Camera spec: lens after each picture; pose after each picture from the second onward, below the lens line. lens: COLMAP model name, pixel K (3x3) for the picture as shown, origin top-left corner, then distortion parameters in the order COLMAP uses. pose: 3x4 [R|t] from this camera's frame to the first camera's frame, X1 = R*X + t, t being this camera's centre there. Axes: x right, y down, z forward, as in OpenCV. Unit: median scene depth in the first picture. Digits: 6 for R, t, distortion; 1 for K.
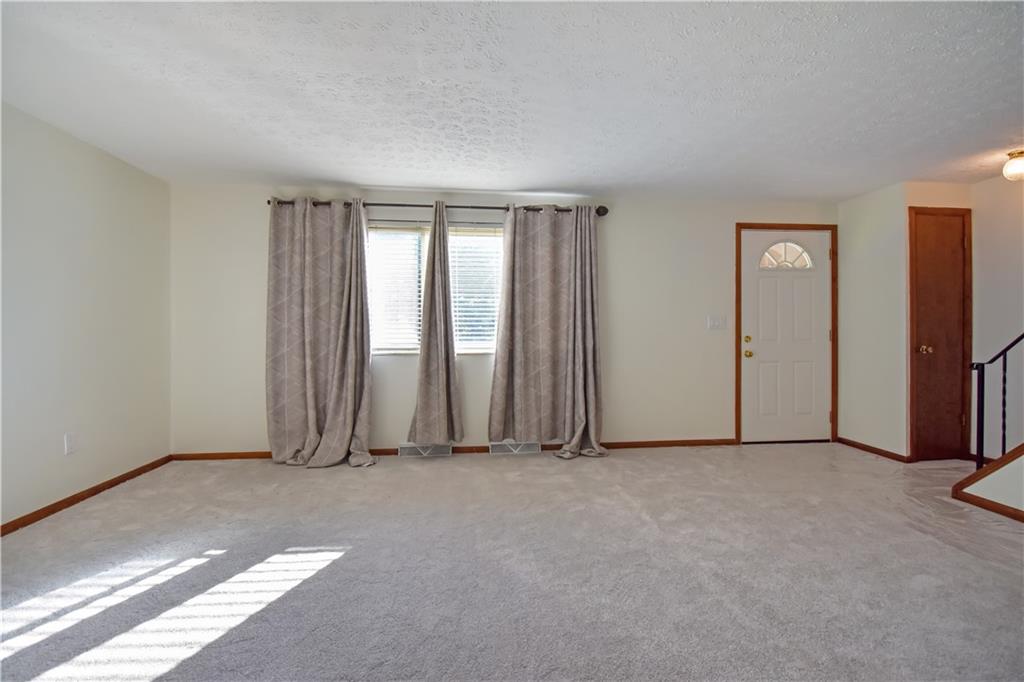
lens RADIAL K [[461.1, 0, 516.6], [0, 461.1, 335.8], [0, 0, 1]] dist [0.022310, -0.025923]
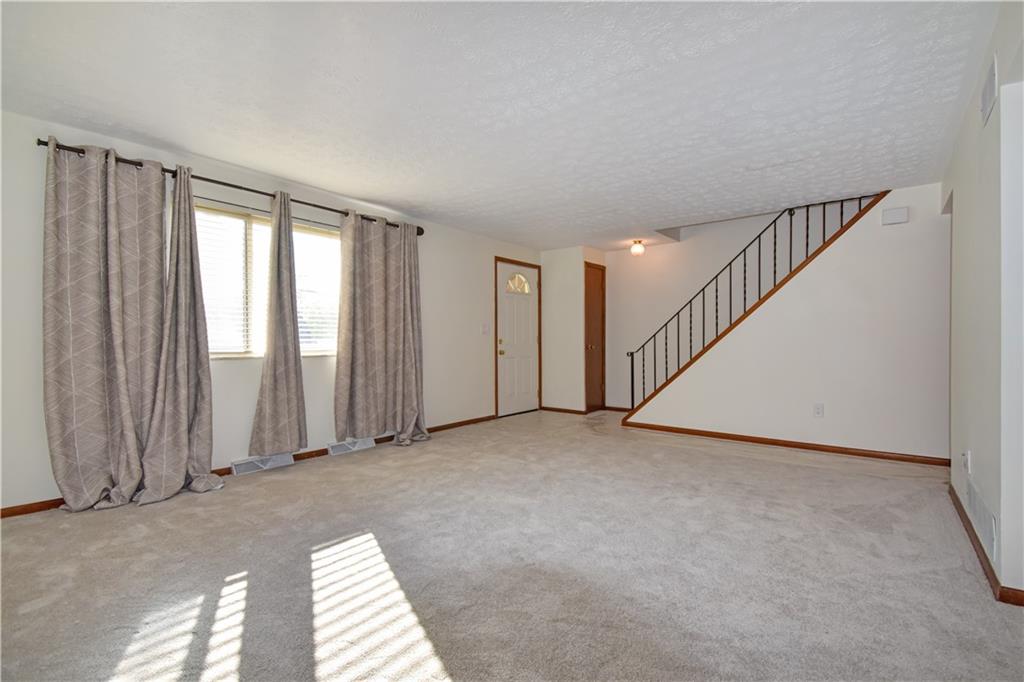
lens RADIAL K [[474.5, 0, 508.6], [0, 474.5, 358.1], [0, 0, 1]] dist [0.024819, -0.029335]
pose [[0.693030, -0.024110, 0.720506, -0.552202], [0.007451, 0.999627, 0.026283, 0.020487], [-0.720871, -0.012846, 0.692951, 0.005051]]
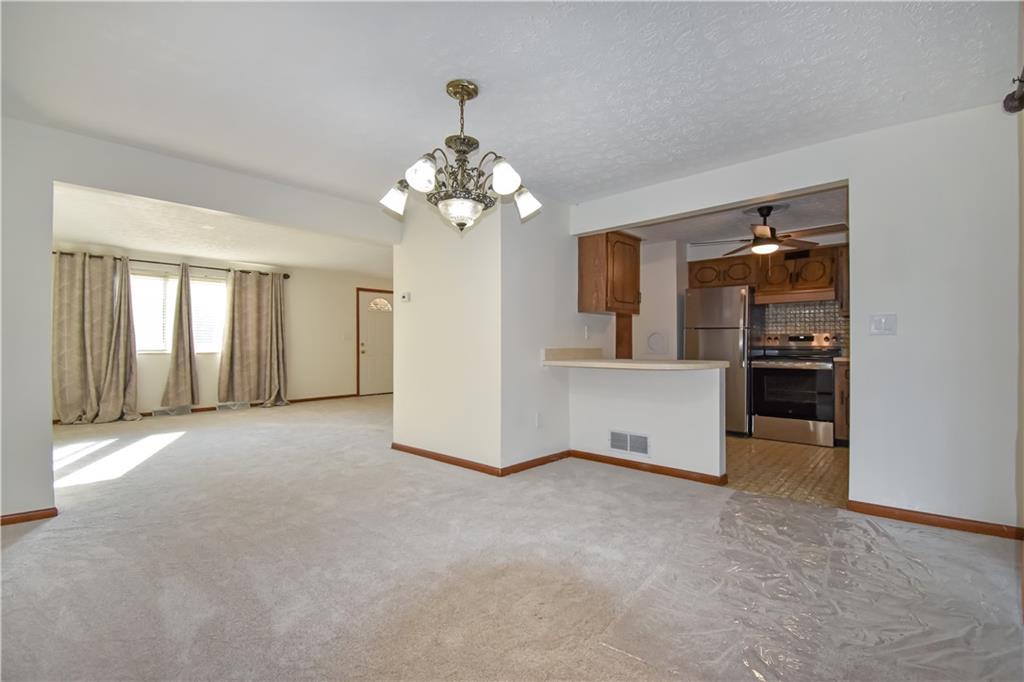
lens RADIAL K [[478.5, 0, 533.5], [0, 478.5, 347.5], [0, 0, 1]] dist [0.001730, -0.018767]
pose [[0.729700, -0.002933, 0.683761, -0.429635], [0.006953, 0.999971, -0.003131, 0.034161], [-0.683732, 0.007039, 0.729699, -1.152154]]
